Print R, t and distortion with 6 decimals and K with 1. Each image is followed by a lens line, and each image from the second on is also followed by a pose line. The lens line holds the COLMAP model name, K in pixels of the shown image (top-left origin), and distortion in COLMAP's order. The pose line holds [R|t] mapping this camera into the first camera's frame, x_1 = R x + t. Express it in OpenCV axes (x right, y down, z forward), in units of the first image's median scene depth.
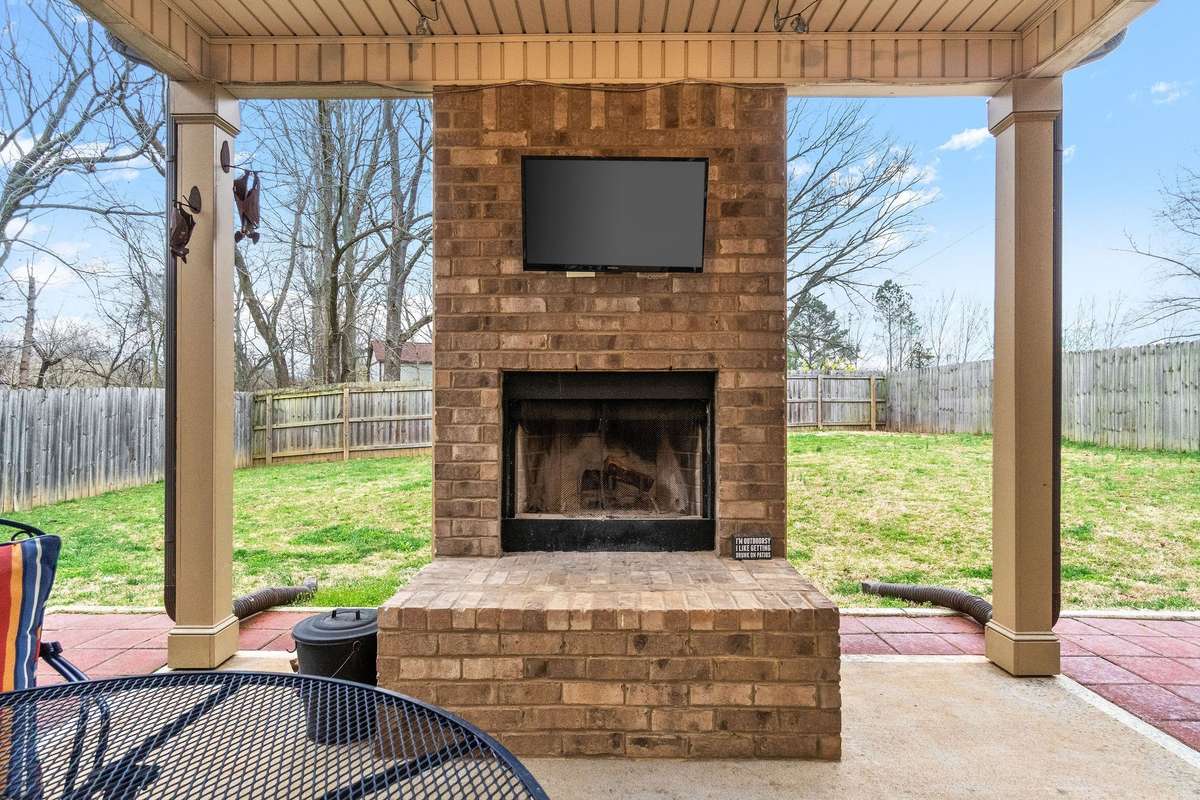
lens RADIAL K [[623.7, 0, 599.5], [0, 623.7, 407.0], [0, 0, 1]] dist [-0.001720, -0.000866]
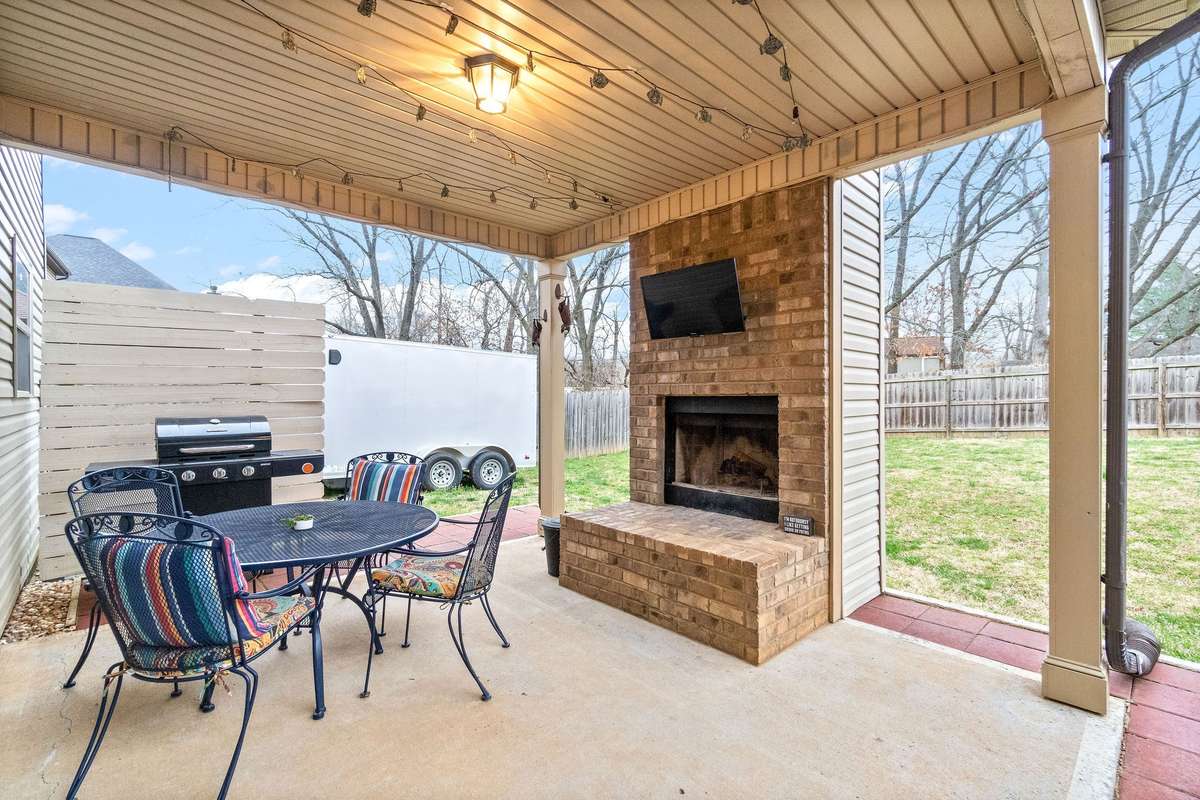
lens RADIAL K [[519.6, 0, 600.2], [0, 519.6, 396.1], [0, 0, 1]] dist [-0.003205, -0.003497]
pose [[0.696583, -0.004077, -0.717465, 0.743939], [0.006335, 0.999980, 0.000469, -0.059319], [0.717449, -0.004872, 0.696594, -0.095417]]
